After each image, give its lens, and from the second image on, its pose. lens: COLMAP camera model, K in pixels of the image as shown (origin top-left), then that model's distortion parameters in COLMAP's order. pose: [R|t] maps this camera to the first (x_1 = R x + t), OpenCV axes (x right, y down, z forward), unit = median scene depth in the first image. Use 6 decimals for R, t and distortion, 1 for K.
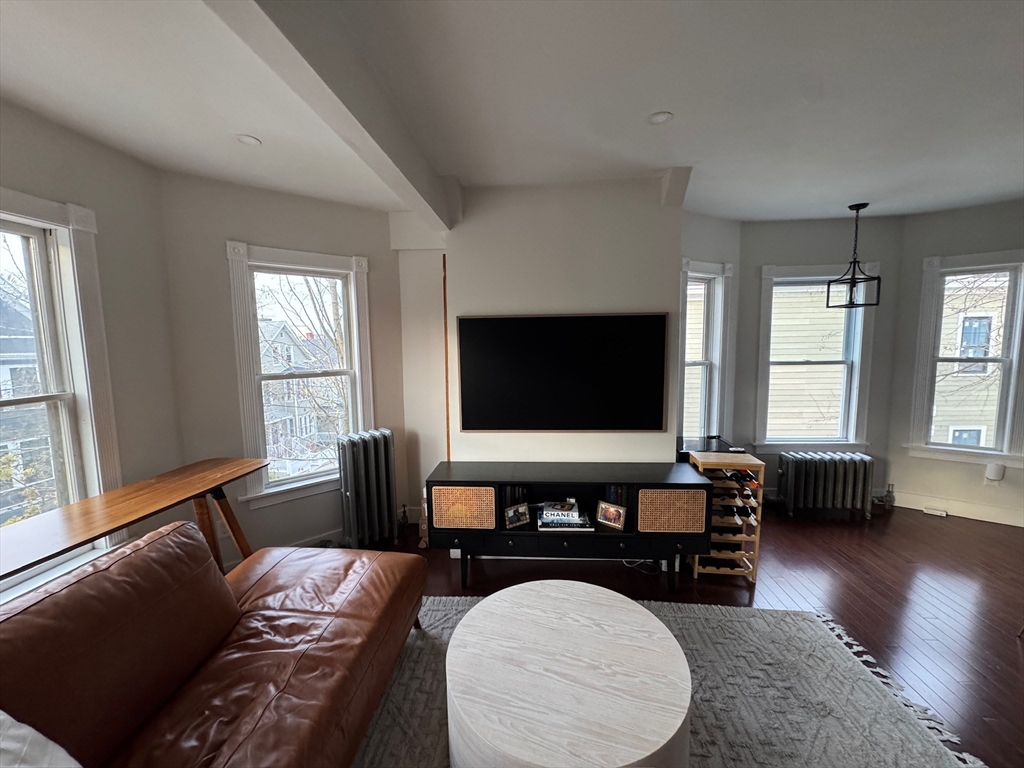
lens RADIAL K [[408.5, 0, 509.5], [0, 408.5, 381.9], [0, 0, 1]] dist [-0.002470, 0.000710]
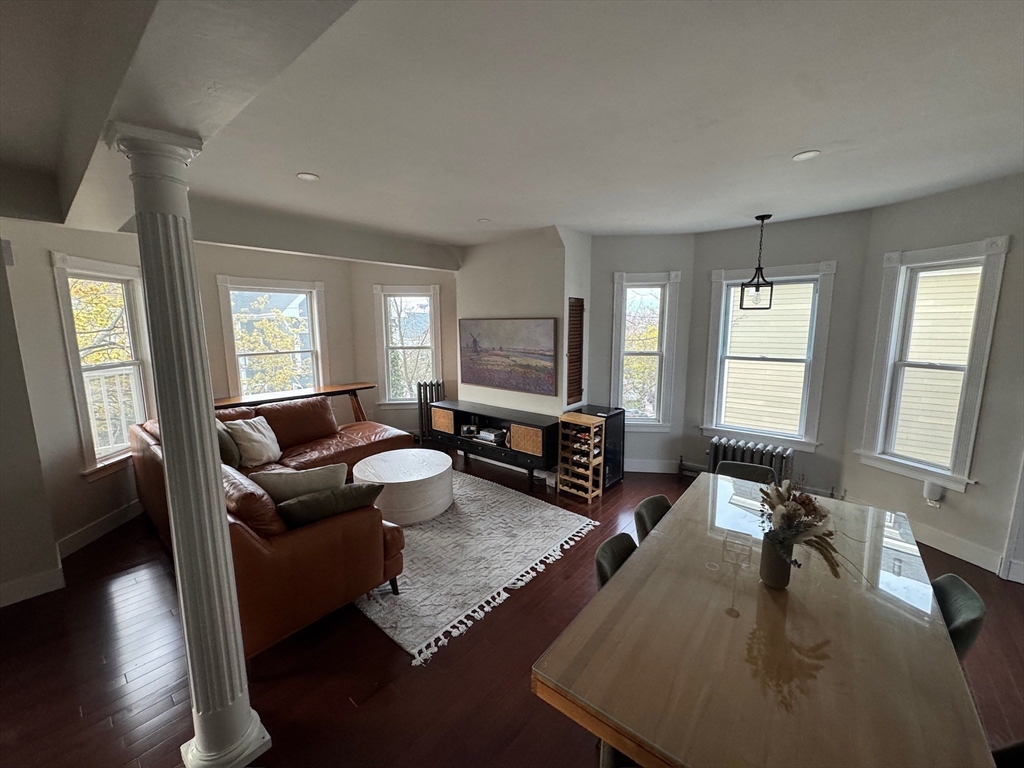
lens RADIAL K [[406.1, 0, 509.5], [0, 406.1, 383.2], [0, 0, 1]] dist [-0.001894, 0.000540]
pose [[0.808306, 0.097627, -0.580612, 1.174330], [-0.065401, 0.994942, 0.076246, -0.031411], [0.585119, -0.023657, 0.810603, -0.343907]]
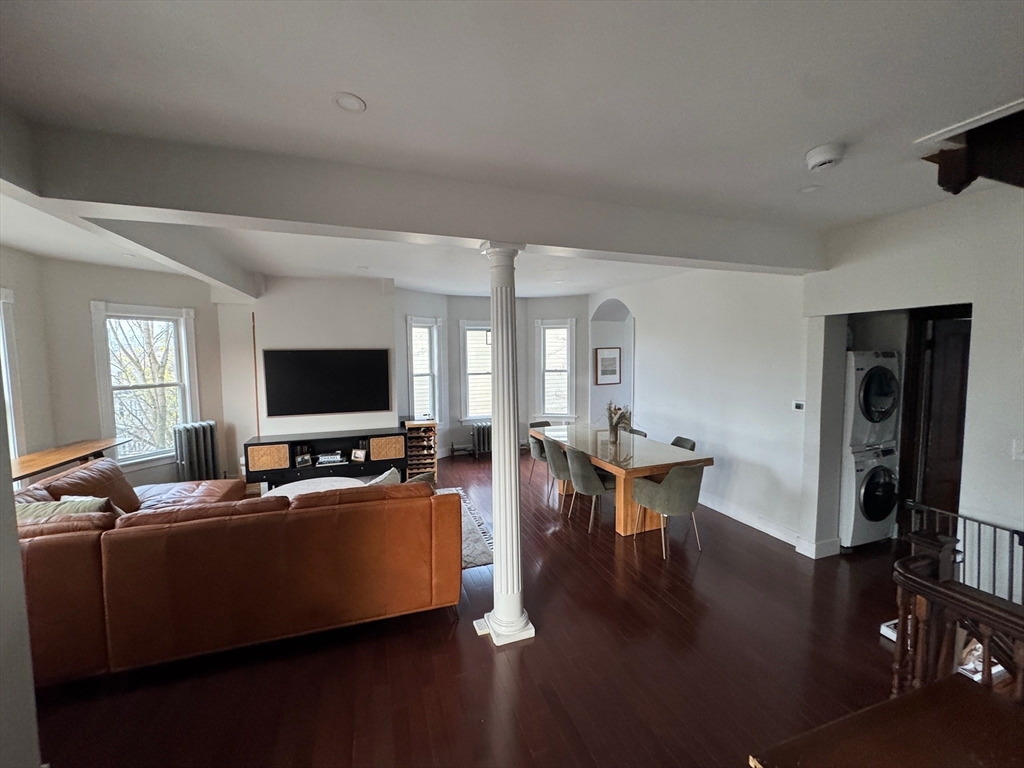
lens RADIAL K [[408.0, 0, 509.5], [0, 408.0, 383.0], [0, 0, 1]] dist [-0.002035, 0.000455]
pose [[0.918399, -0.023363, 0.394964, 0.148863], [0.035107, 0.999129, -0.022534, 0.057126], [-0.394094, 0.034561, 0.918420, -1.004454]]
